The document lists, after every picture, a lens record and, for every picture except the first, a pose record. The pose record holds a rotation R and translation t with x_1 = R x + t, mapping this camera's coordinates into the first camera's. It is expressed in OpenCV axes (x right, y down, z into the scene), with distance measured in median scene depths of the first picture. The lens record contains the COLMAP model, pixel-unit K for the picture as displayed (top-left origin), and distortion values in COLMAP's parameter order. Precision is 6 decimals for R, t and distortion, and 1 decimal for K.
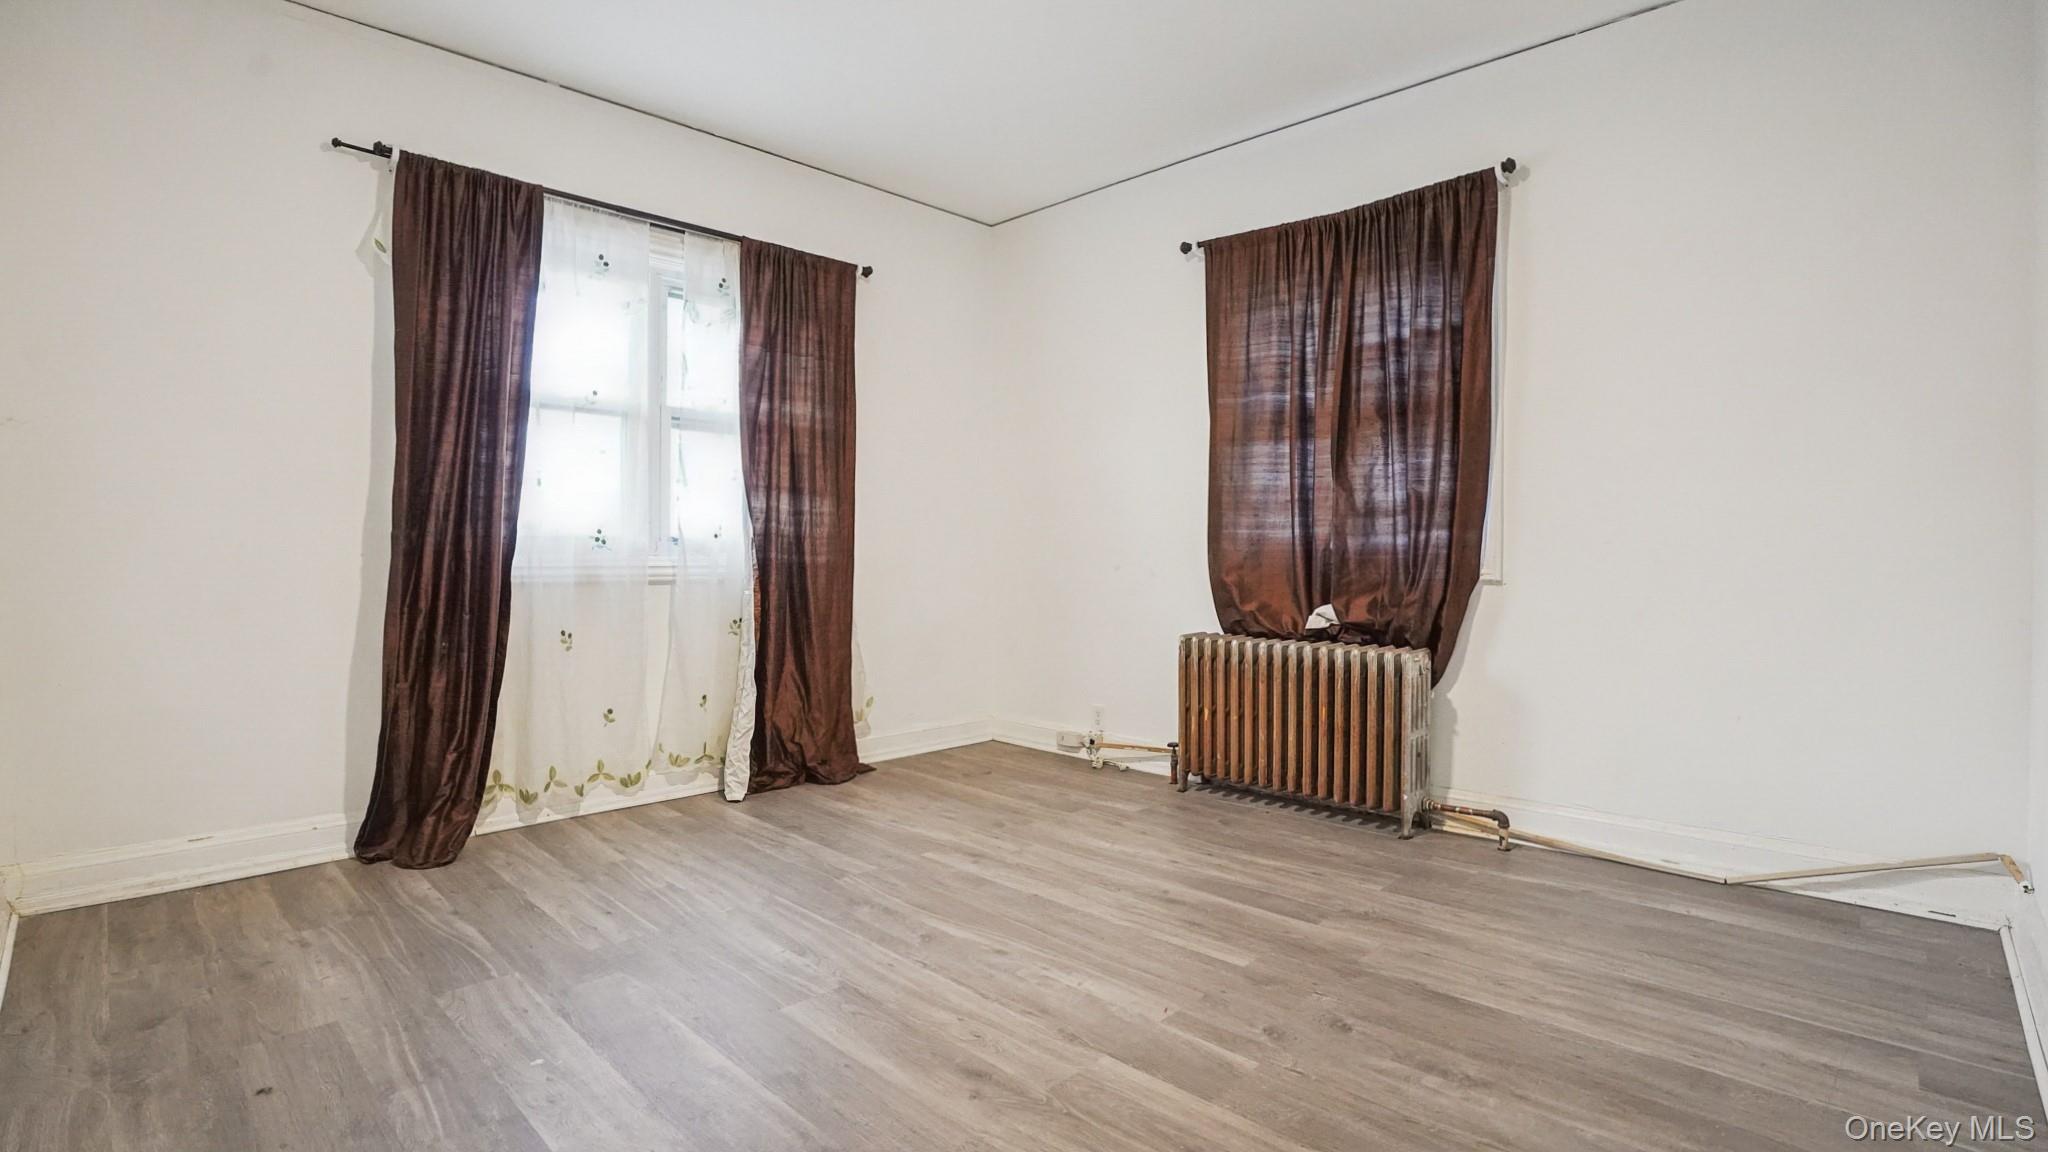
lens RADIAL K [[972.9, 0, 1024.0], [0, 972.9, 576.0], [0, 0, 1]] dist [-0.087110, 0.030154]
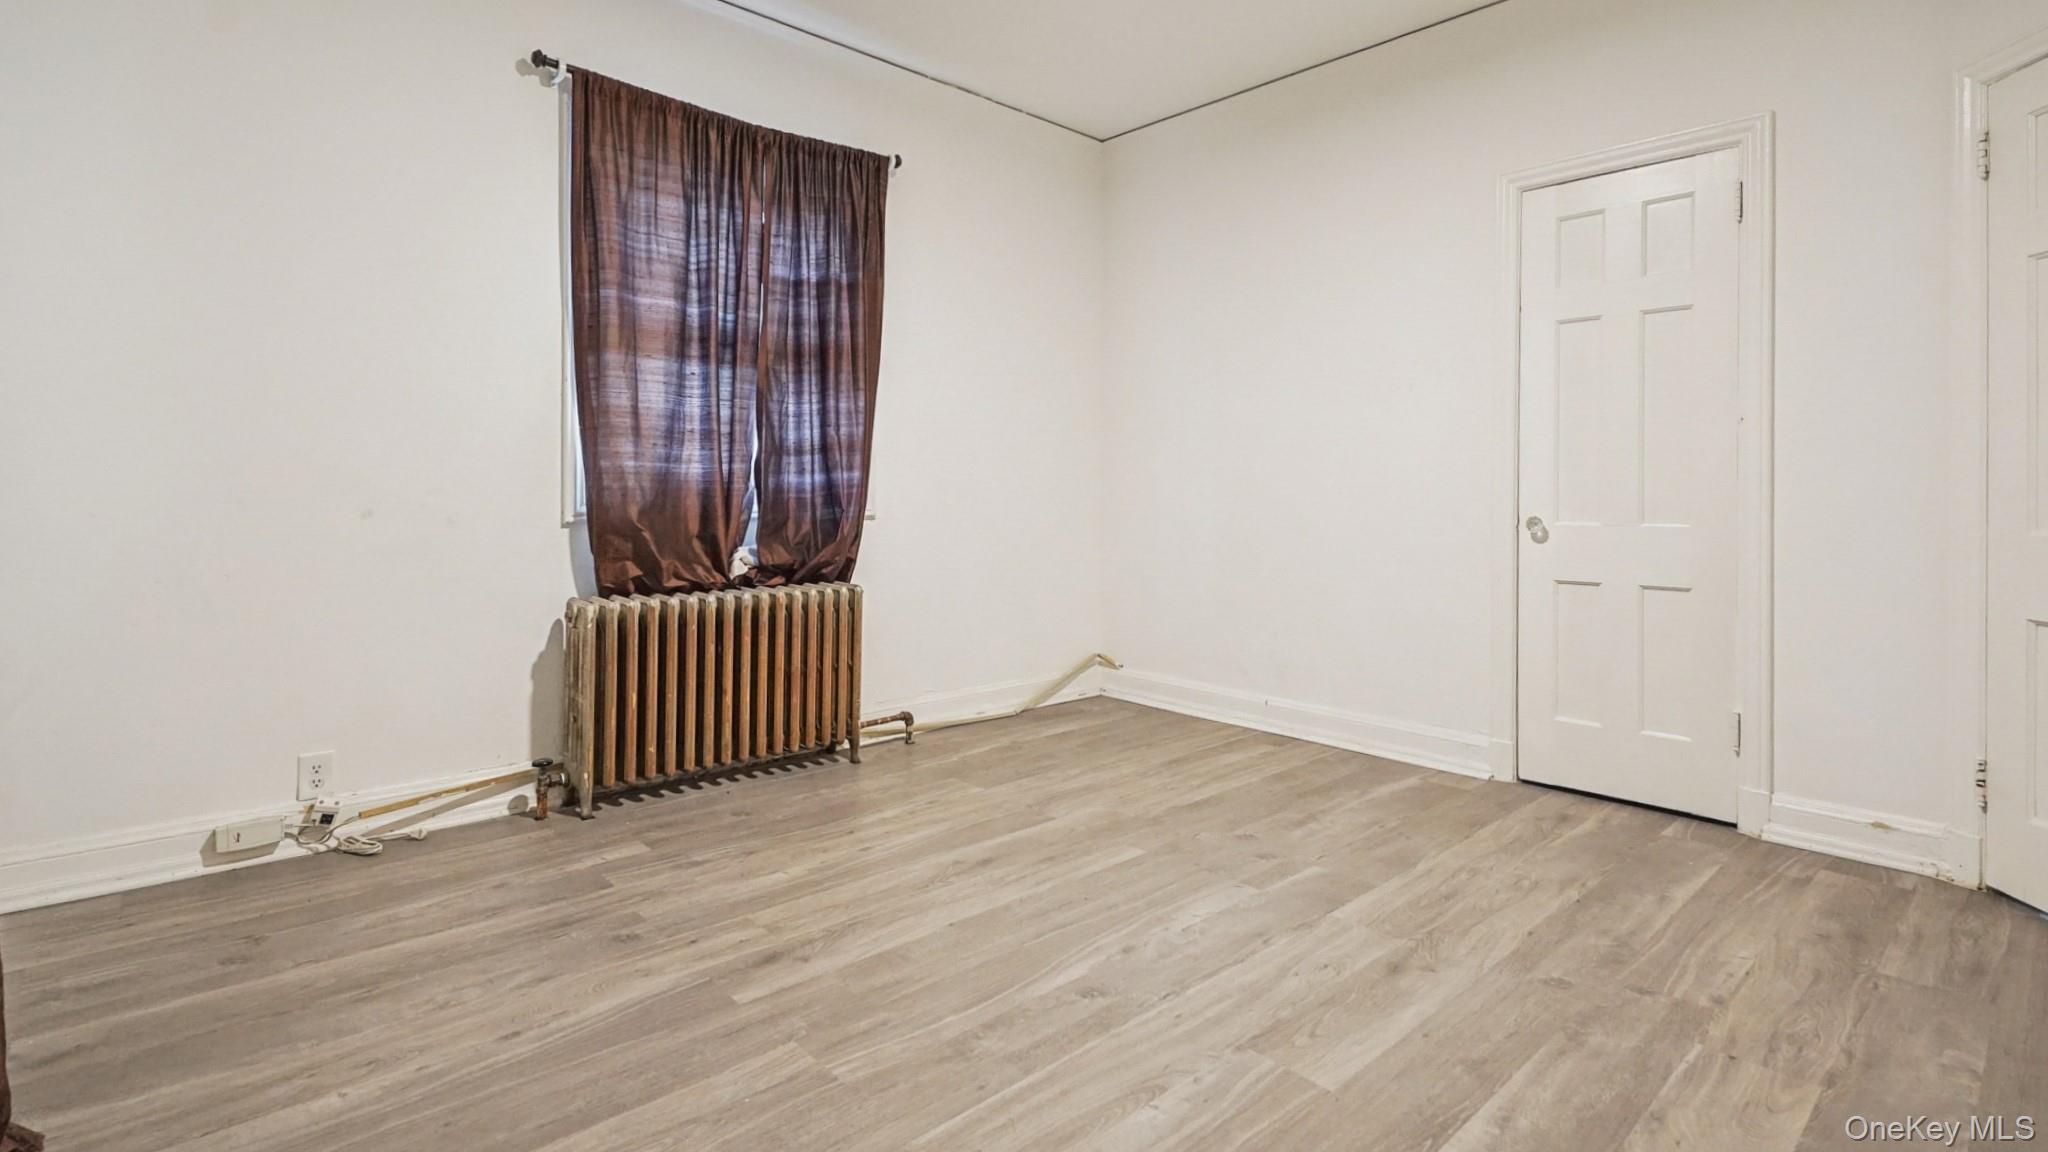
lens RADIAL K [[965.9, 0, 1032.1], [0, 965.9, 502.4], [0, 0, 1]] dist [0.011087, 0.000407]
pose [[0.038018, -0.010814, 0.999219, -0.684643], [0.015237, 0.999831, 0.010241, -0.021275], [-0.999161, 0.014836, 0.038177, 0.789191]]
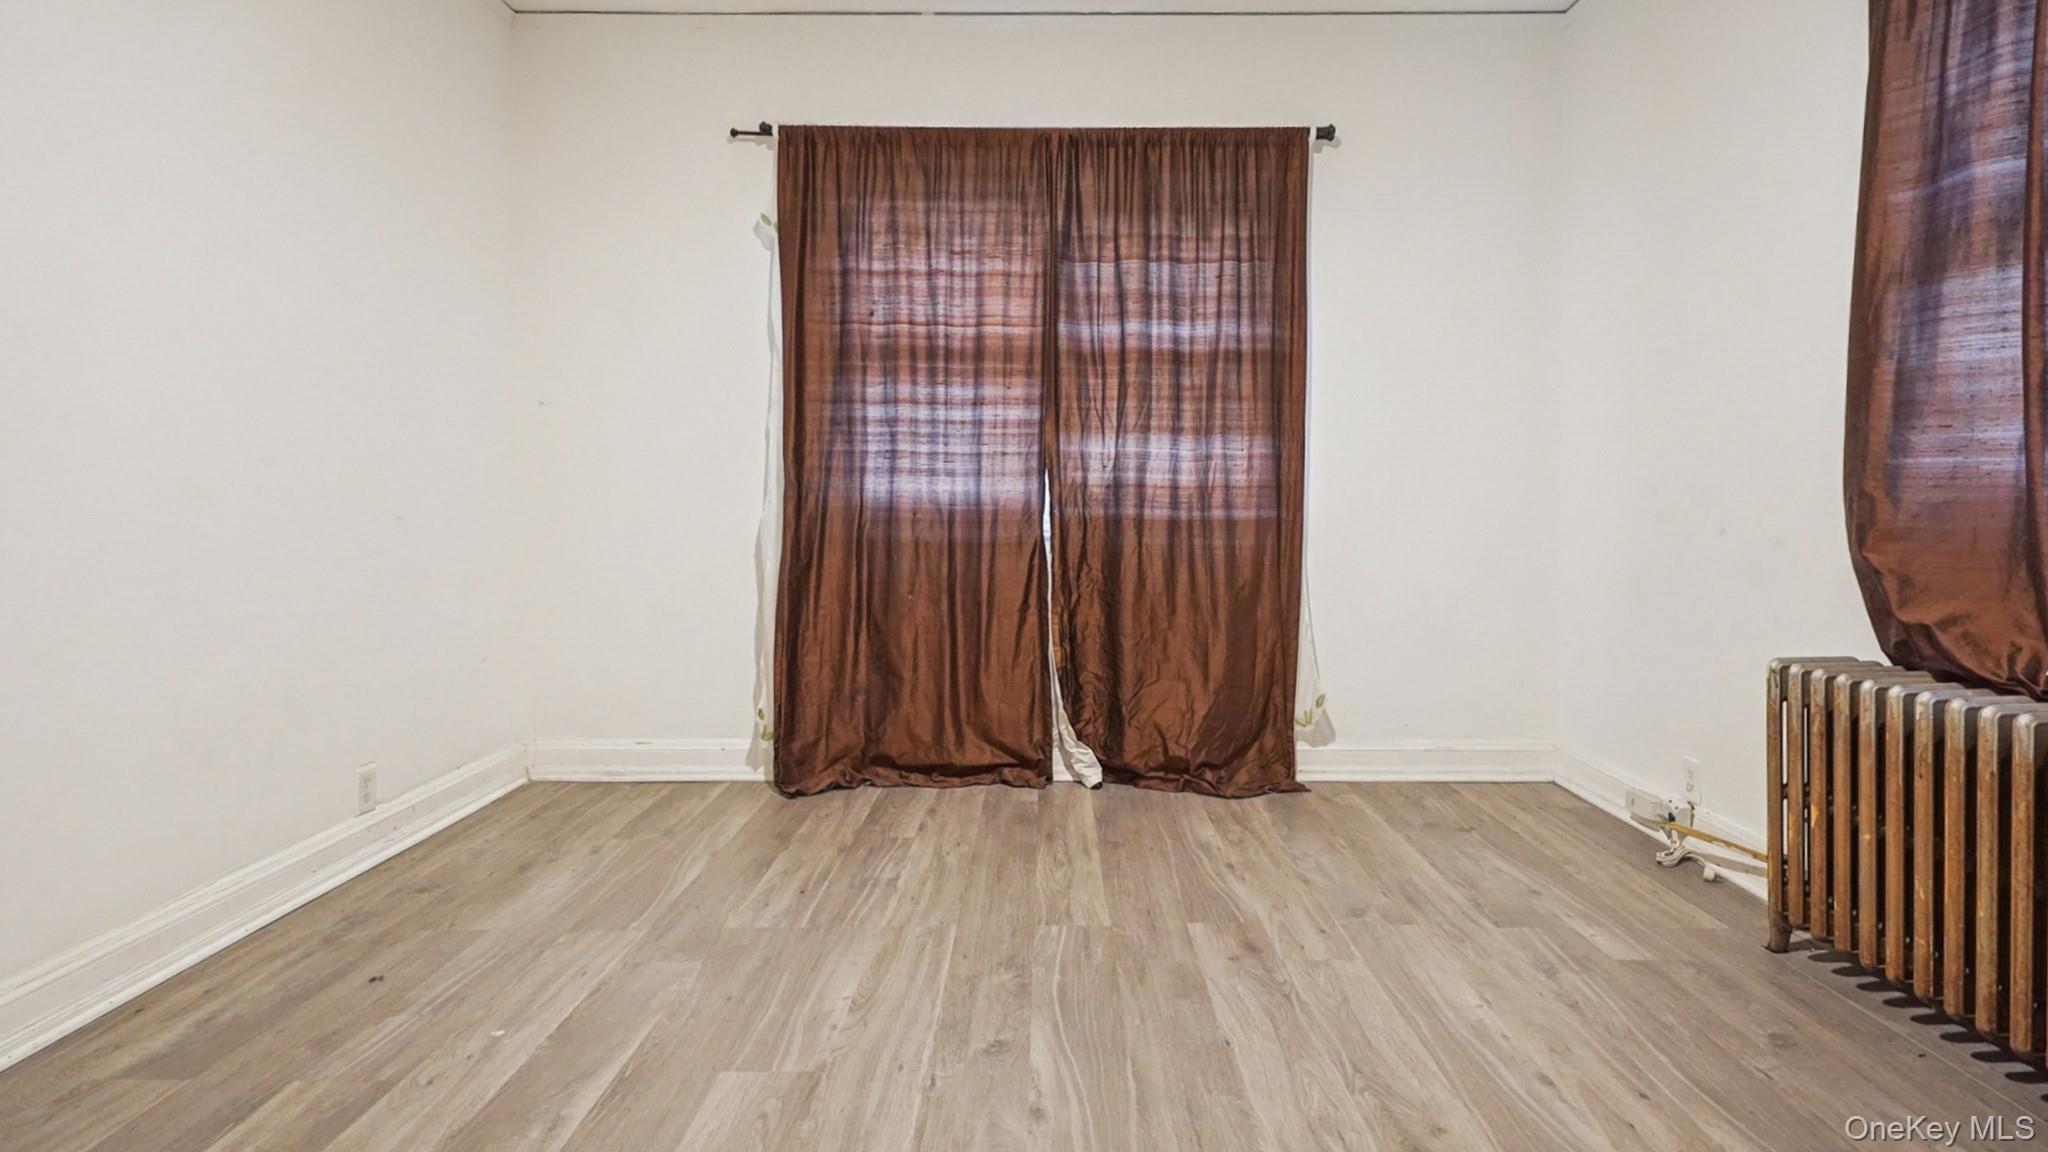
lens RADIAL K [[1010.1, 0, 1032.2], [0, 1010.1, 533.1], [0, 0, 1]] dist [0.000555, 0.007043]
pose [[0.691512, 0.018801, -0.722120, 0.349931], [-0.016839, 0.999809, 0.009905, -0.008486], [0.722169, 0.005311, 0.691697, 0.390355]]
